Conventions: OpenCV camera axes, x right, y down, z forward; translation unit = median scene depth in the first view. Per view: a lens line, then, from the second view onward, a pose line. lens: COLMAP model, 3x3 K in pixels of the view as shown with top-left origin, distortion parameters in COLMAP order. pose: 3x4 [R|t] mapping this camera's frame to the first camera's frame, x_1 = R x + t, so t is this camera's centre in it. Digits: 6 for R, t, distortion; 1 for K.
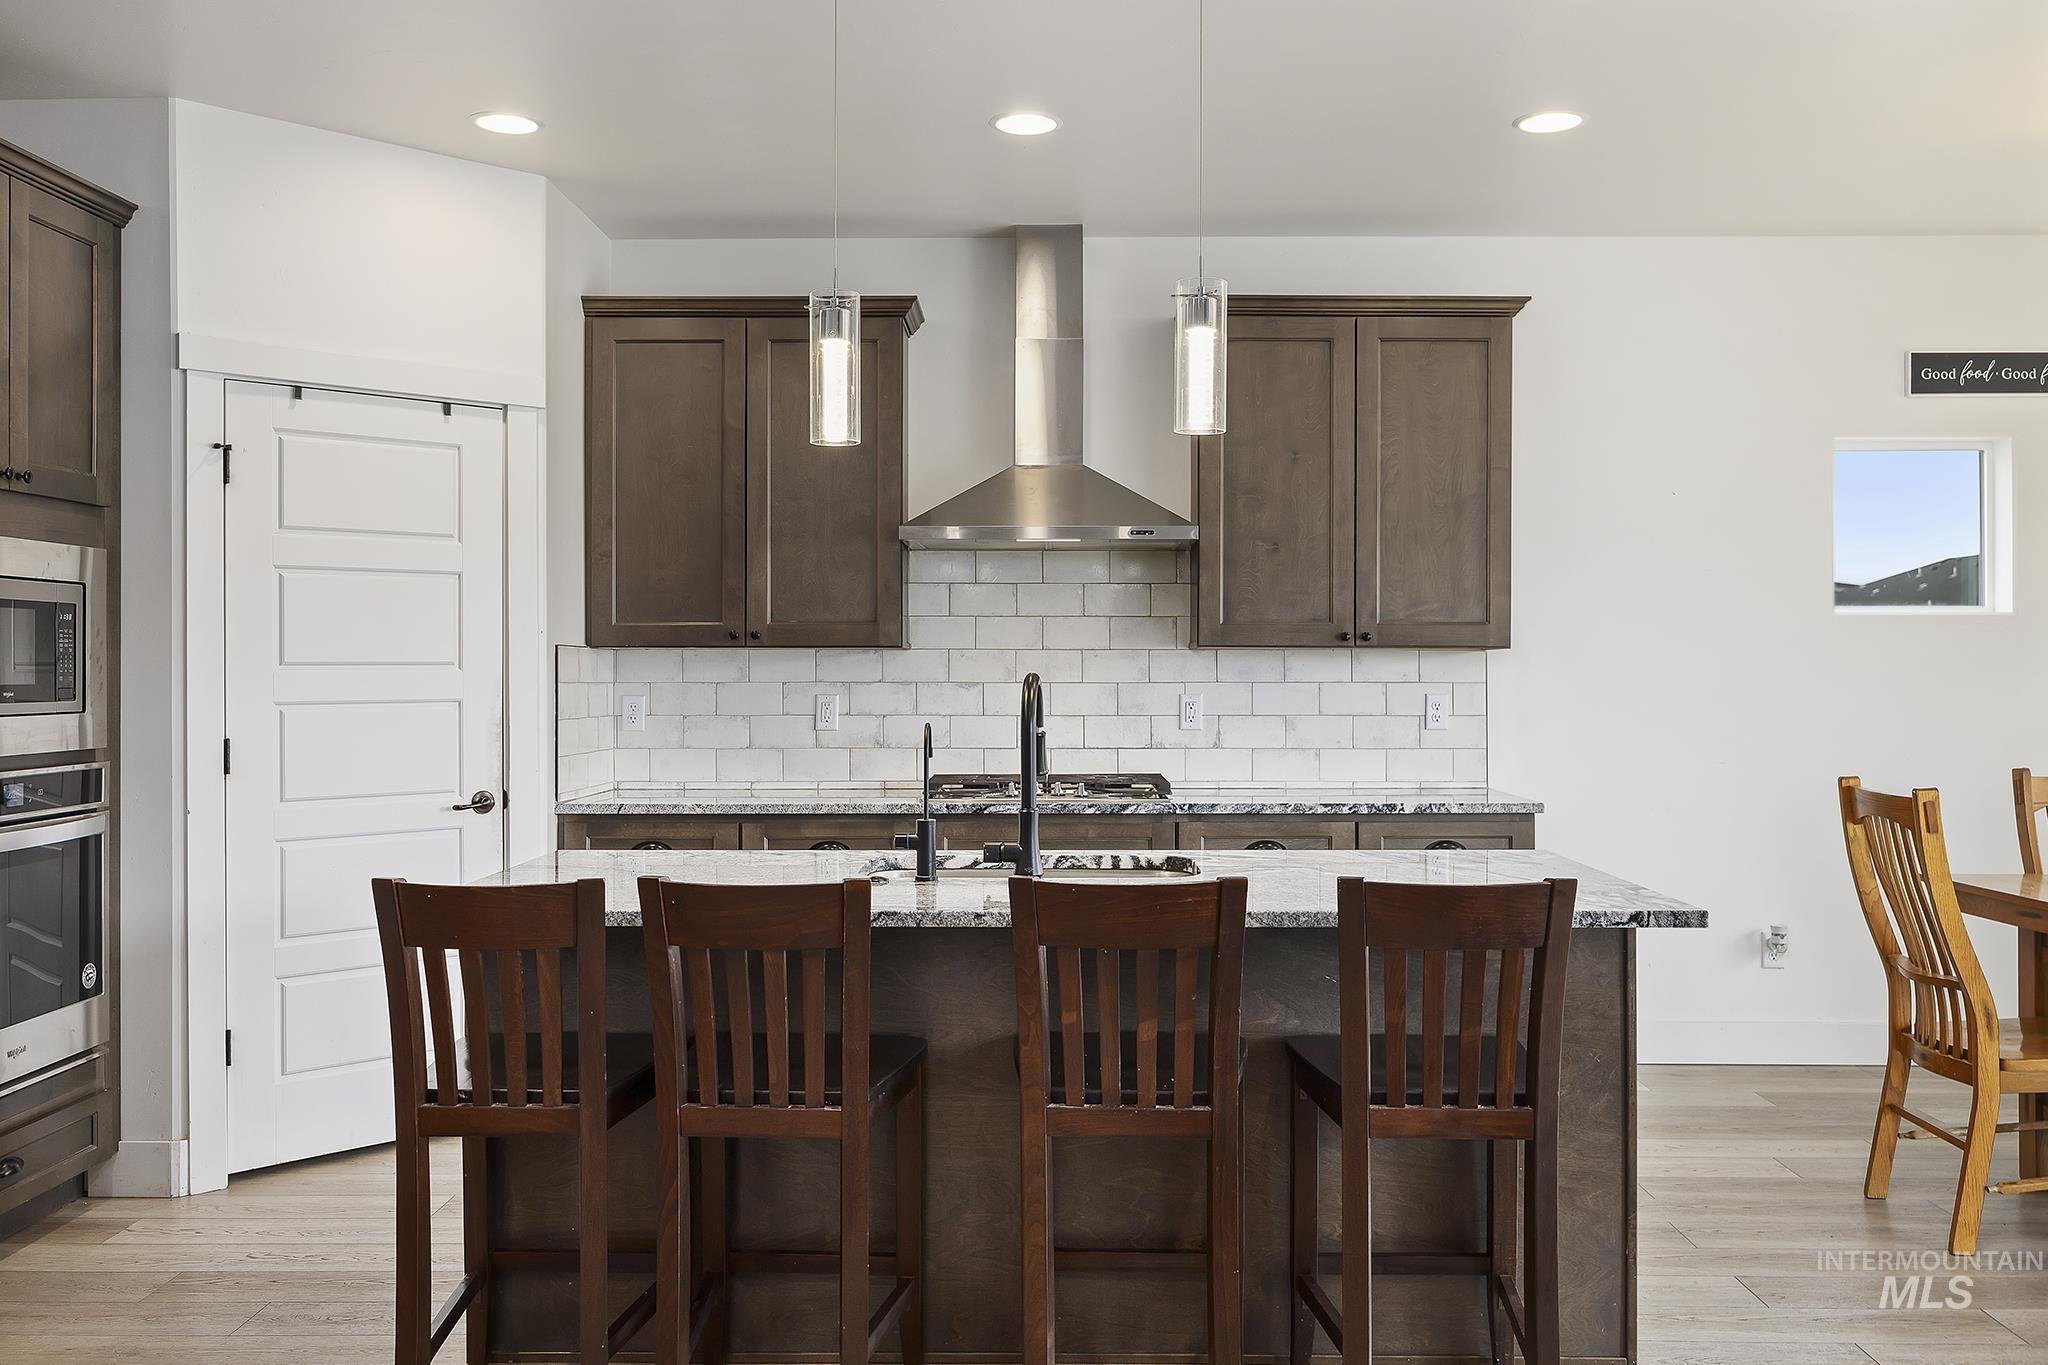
lens RADIAL K [[1706.4, 0, 1025.7], [0, 1706.4, 671.3], [0, 0, 1]] dist [0.005007, 0.001100]
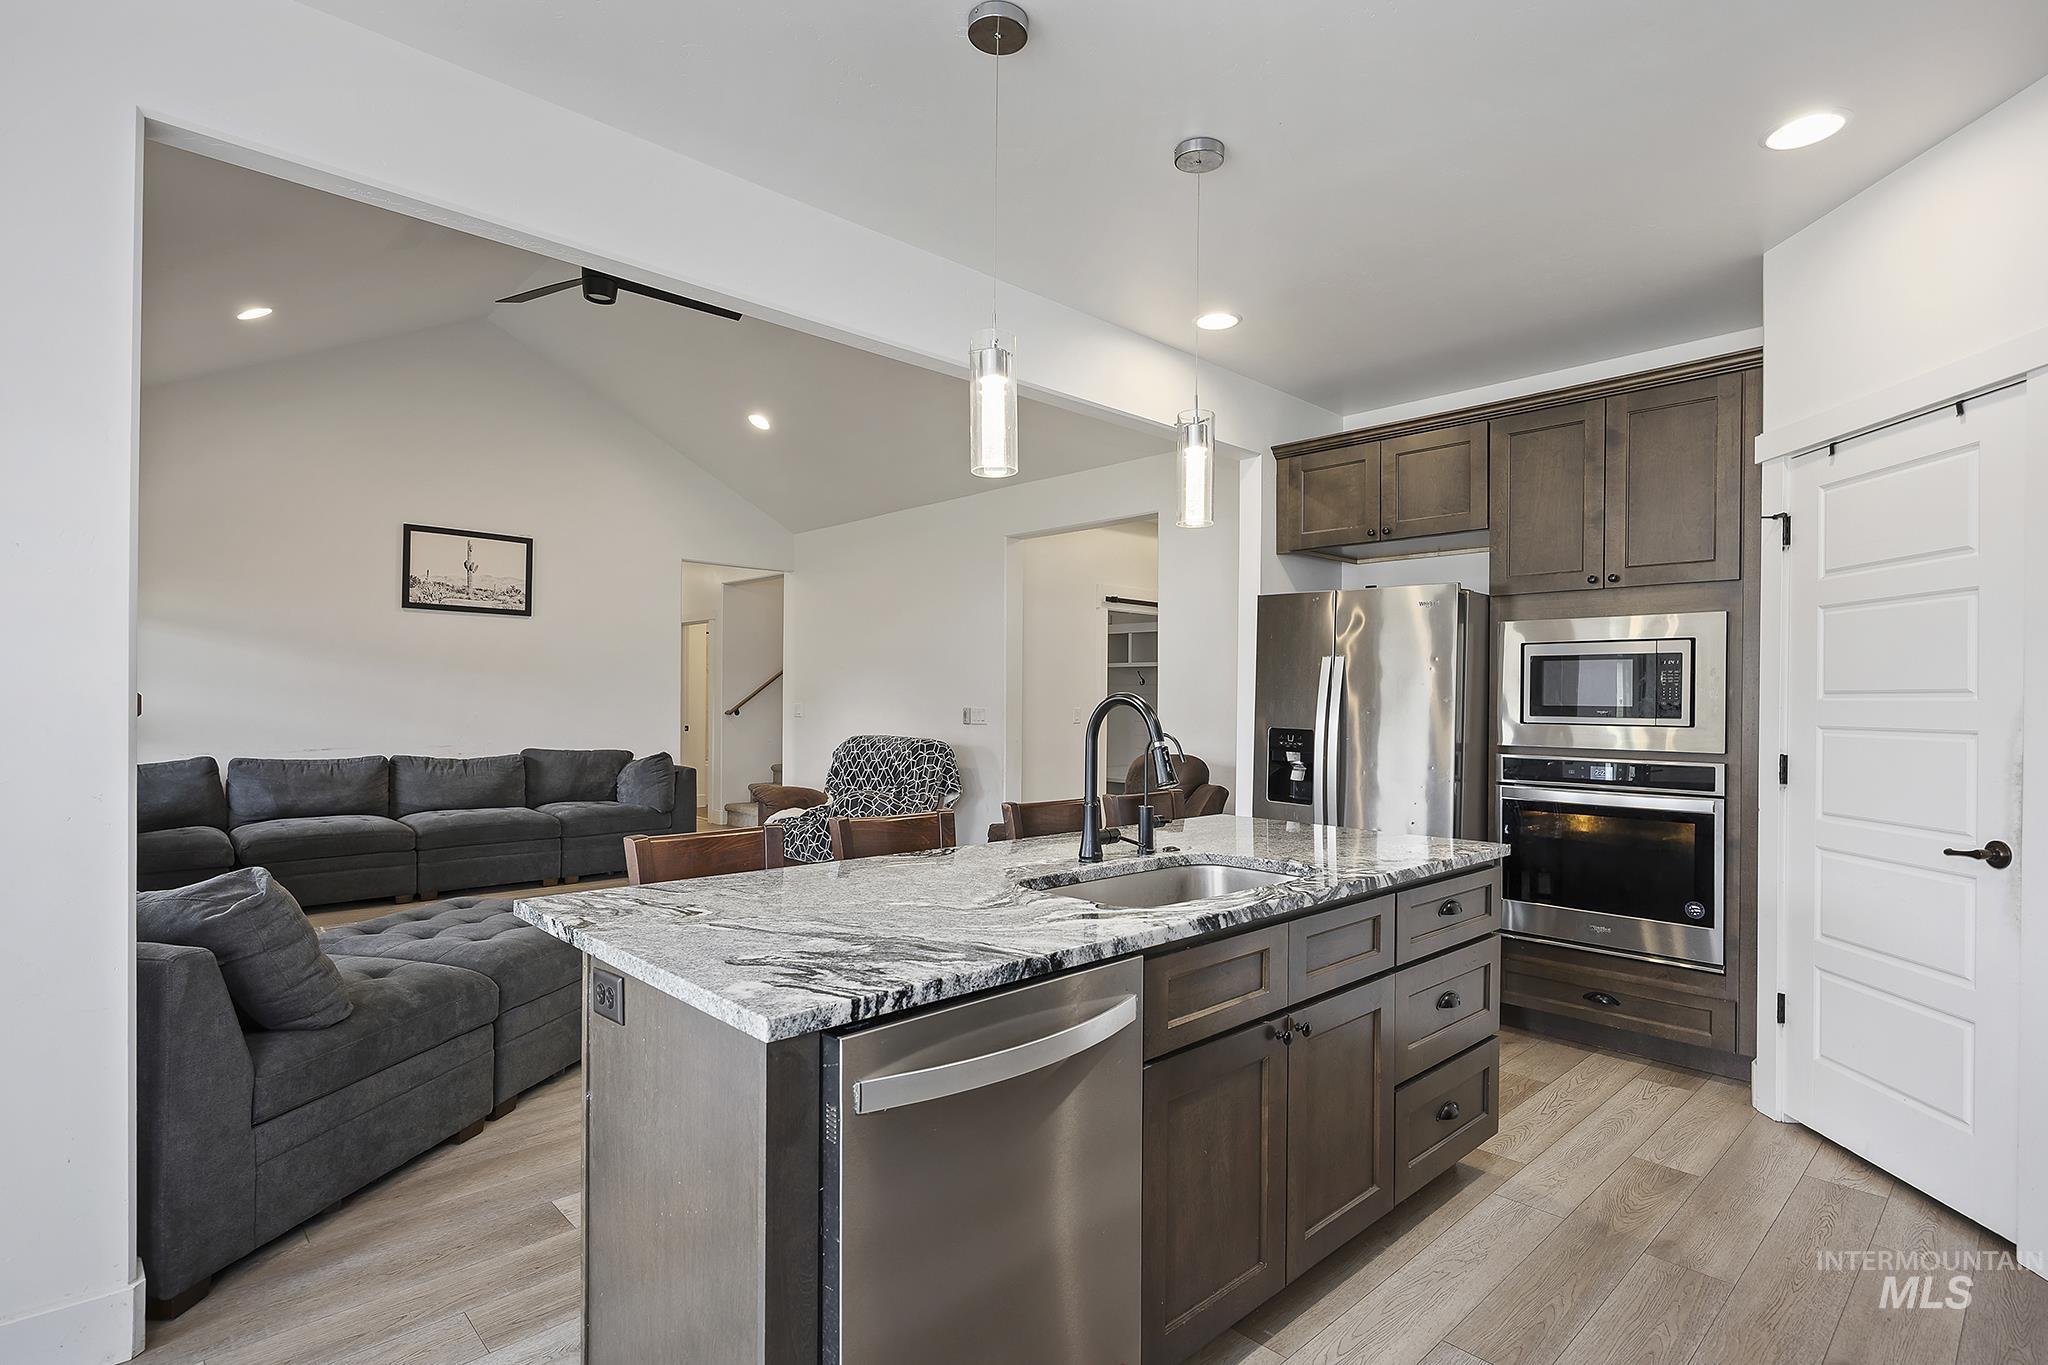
lens RADIAL K [[1014.2, 0, 1021.4], [0, 1014.2, 692.7], [0, 0, 1]] dist [-0.002303, -0.000212]
pose [[-0.716458, -0.008417, -0.697580, 0.384575], [-0.007354, 0.999963, -0.004512, 0.002591], [0.697592, 0.001897, -0.716493, 1.030860]]
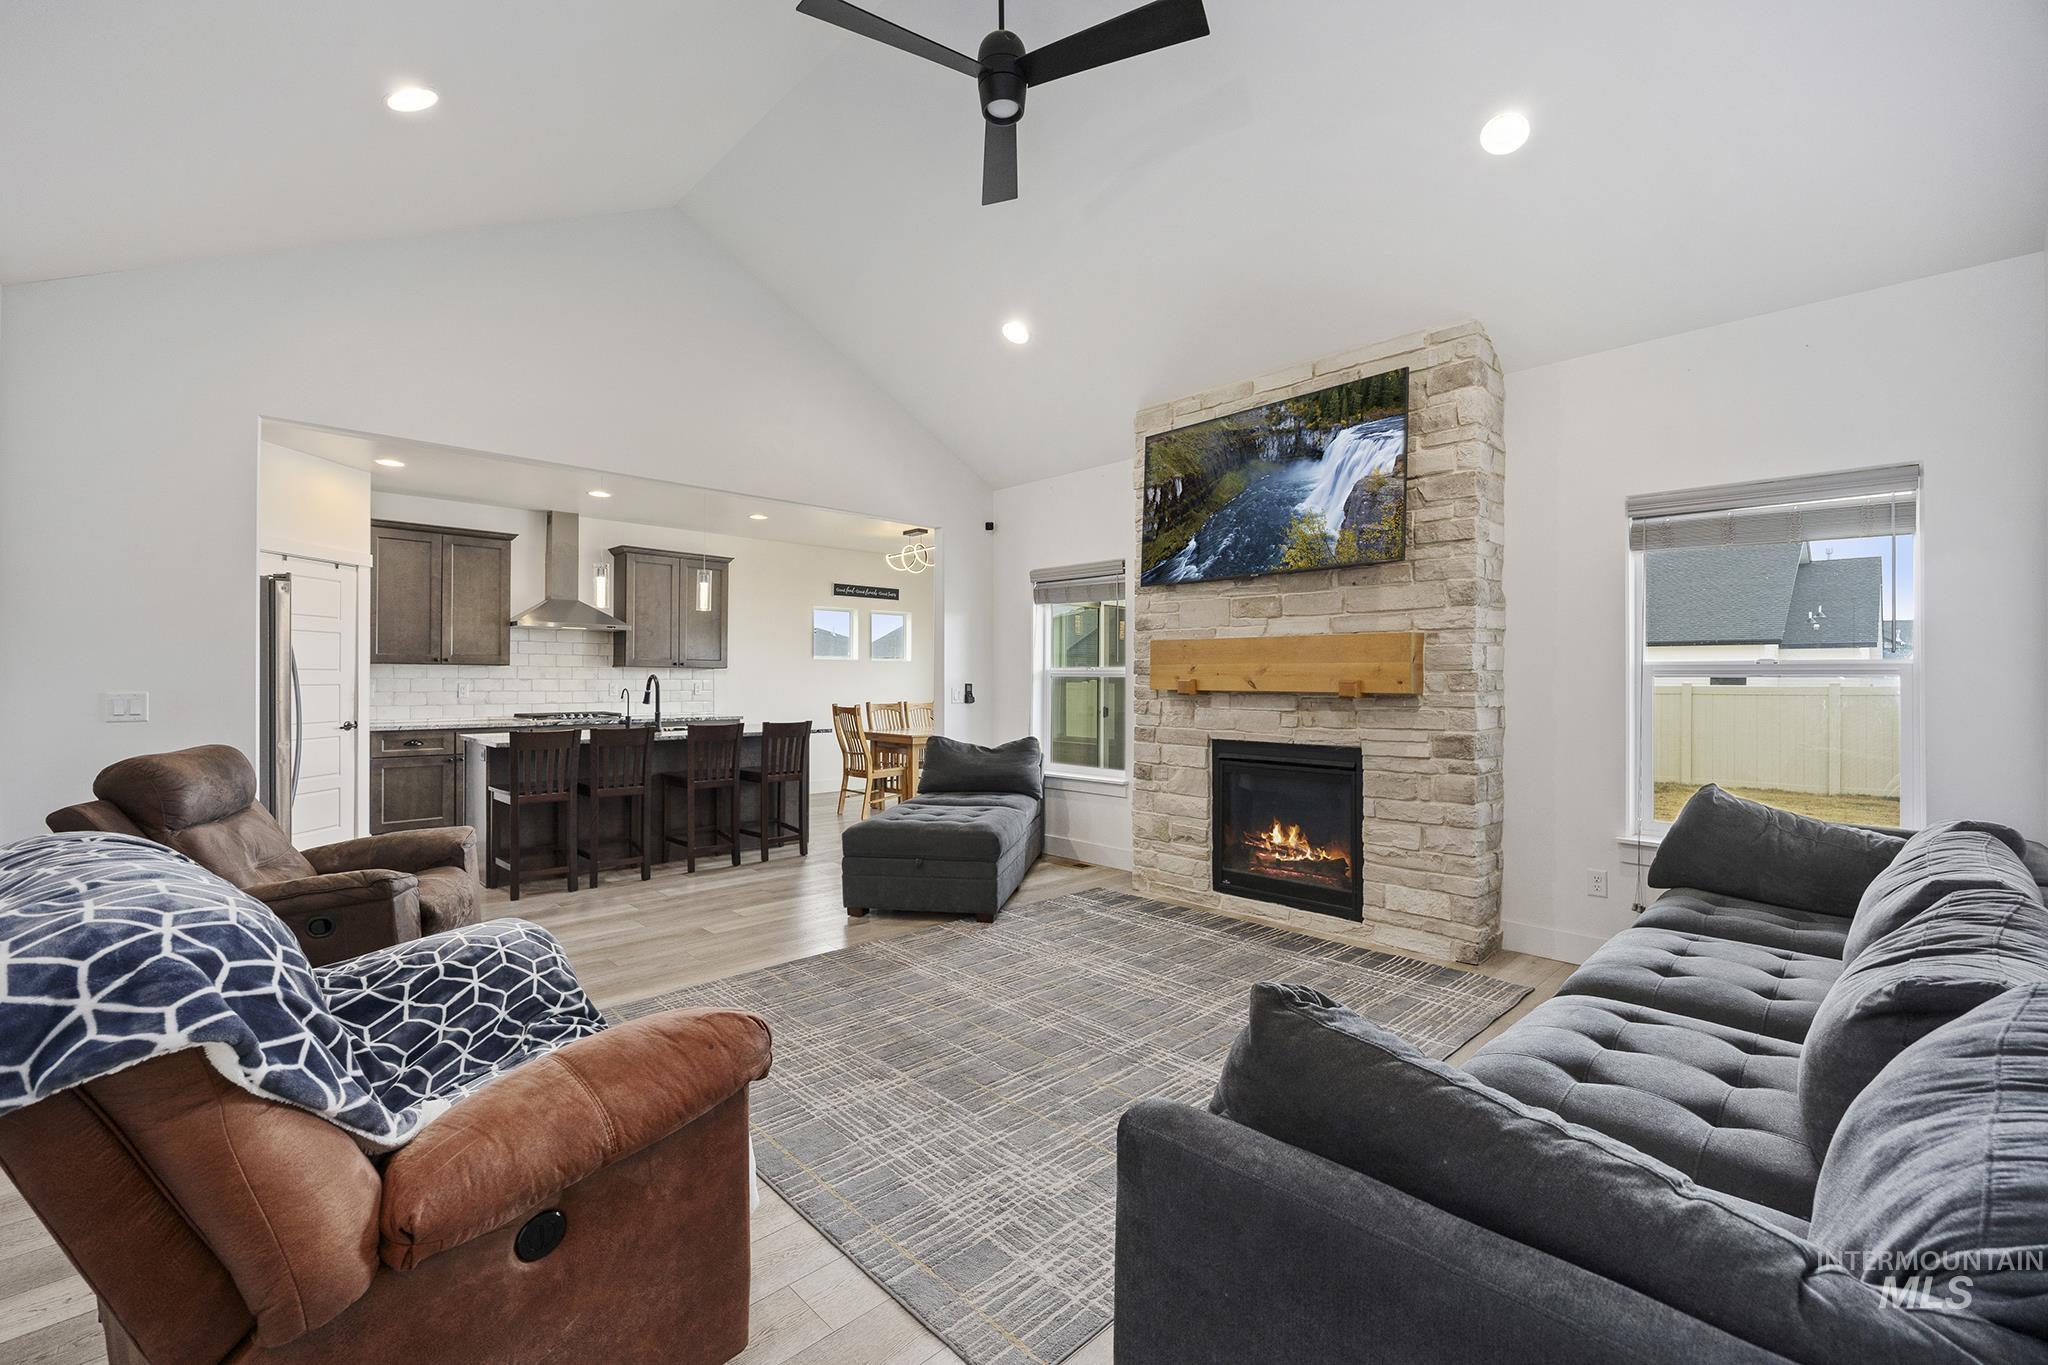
lens RADIAL K [[867.6, 0, 1012.2], [0, 867.6, 677.2], [0, 0, 1]] dist [0.000603, 0.000137]
pose [[0.713976, 0.004573, 0.700155, -0.516272], [-0.004335, 0.999988, -0.002111, 0.004520], [-0.700157, -0.001528, 0.713987, -0.573270]]
